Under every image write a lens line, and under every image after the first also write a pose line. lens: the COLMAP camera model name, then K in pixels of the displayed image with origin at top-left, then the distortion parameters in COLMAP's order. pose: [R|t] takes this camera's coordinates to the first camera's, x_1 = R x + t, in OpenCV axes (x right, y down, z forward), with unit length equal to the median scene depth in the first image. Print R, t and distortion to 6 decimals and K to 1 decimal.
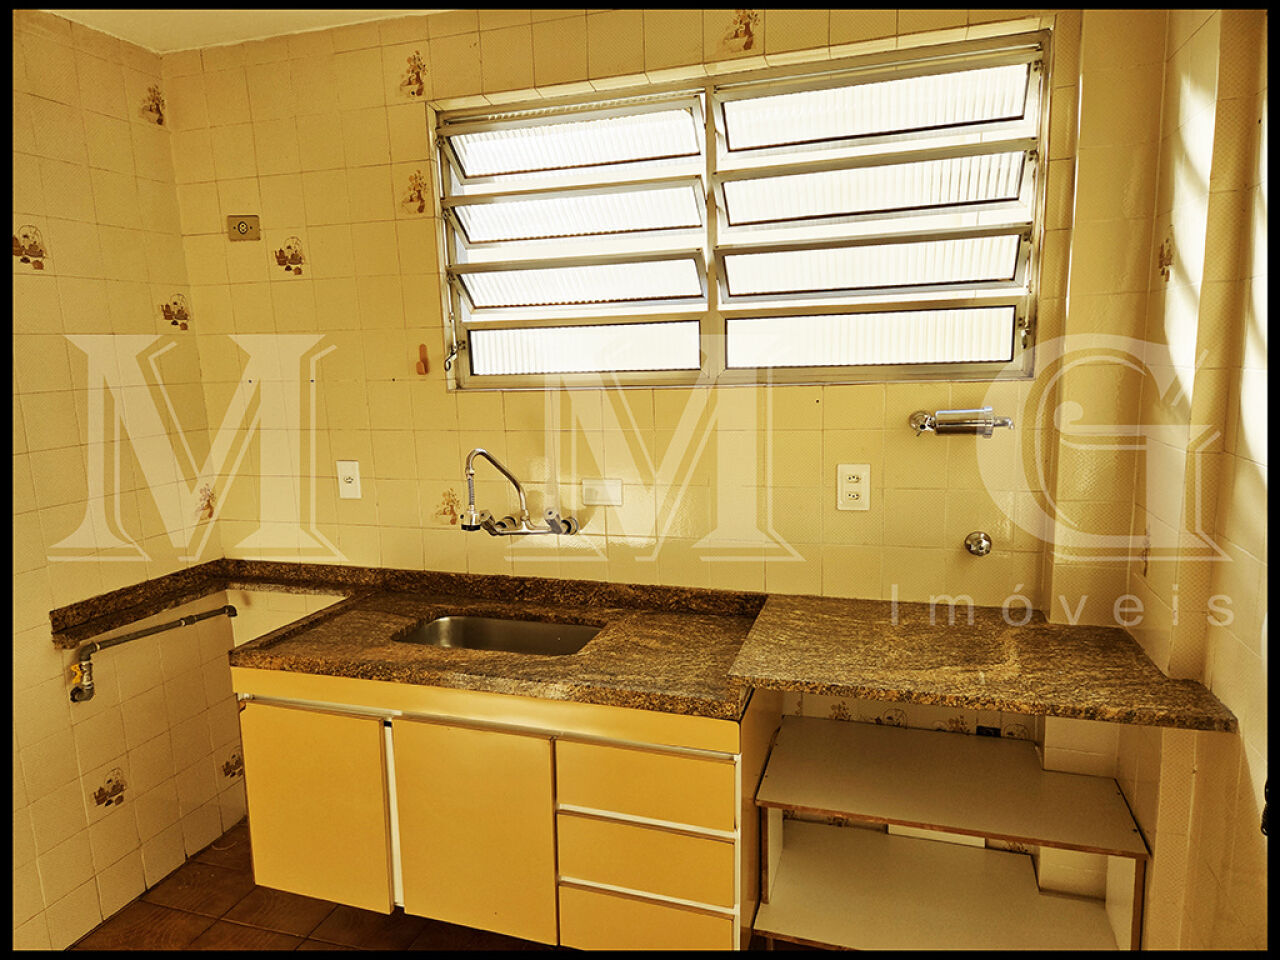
lens RADIAL K [[843.9, 0, 635.7], [0, 843.9, 499.8], [0, 0, 1]] dist [0.087613, -0.079340]
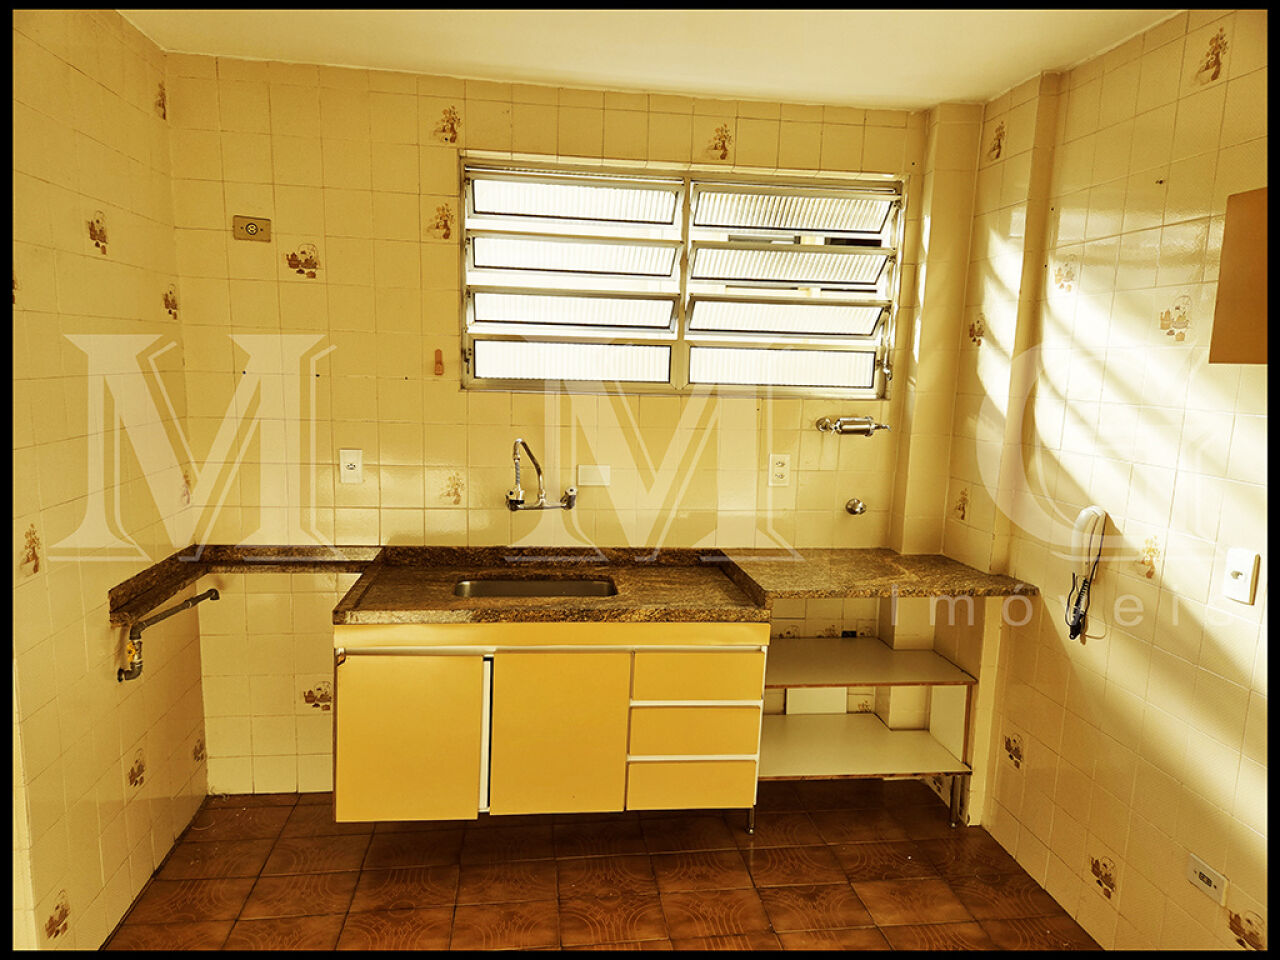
lens RADIAL K [[843.9, 0, 635.7], [0, 843.9, 499.8], [0, 0, 1]] dist [0.087613, -0.079340]
pose [[0.902727, -0.012013, 0.430047, -0.541077], [0.018432, 0.999772, -0.010763, 0.043664], [-0.429820, 0.017643, 0.902742, -0.176229]]
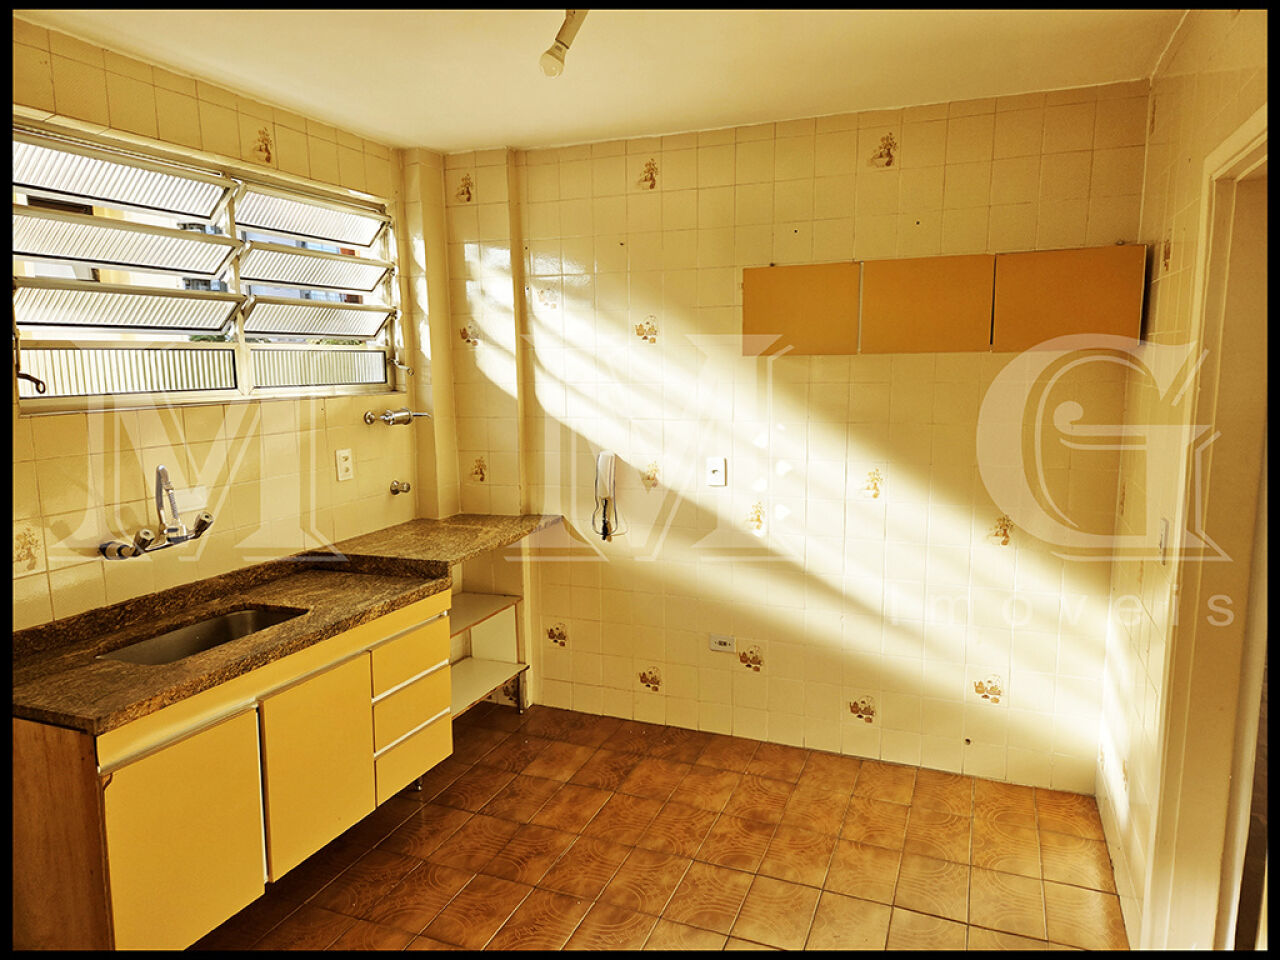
lens RADIAL K [[840.9, 0, 641.7], [0, 840.9, 489.3], [0, 0, 1]] dist [0.084685, -0.079229]
pose [[0.076090, -0.122684, 0.989525, -1.128950], [0.185043, 0.976900, 0.106889, -0.033038], [-0.979780, 0.174972, 0.097034, 0.316011]]
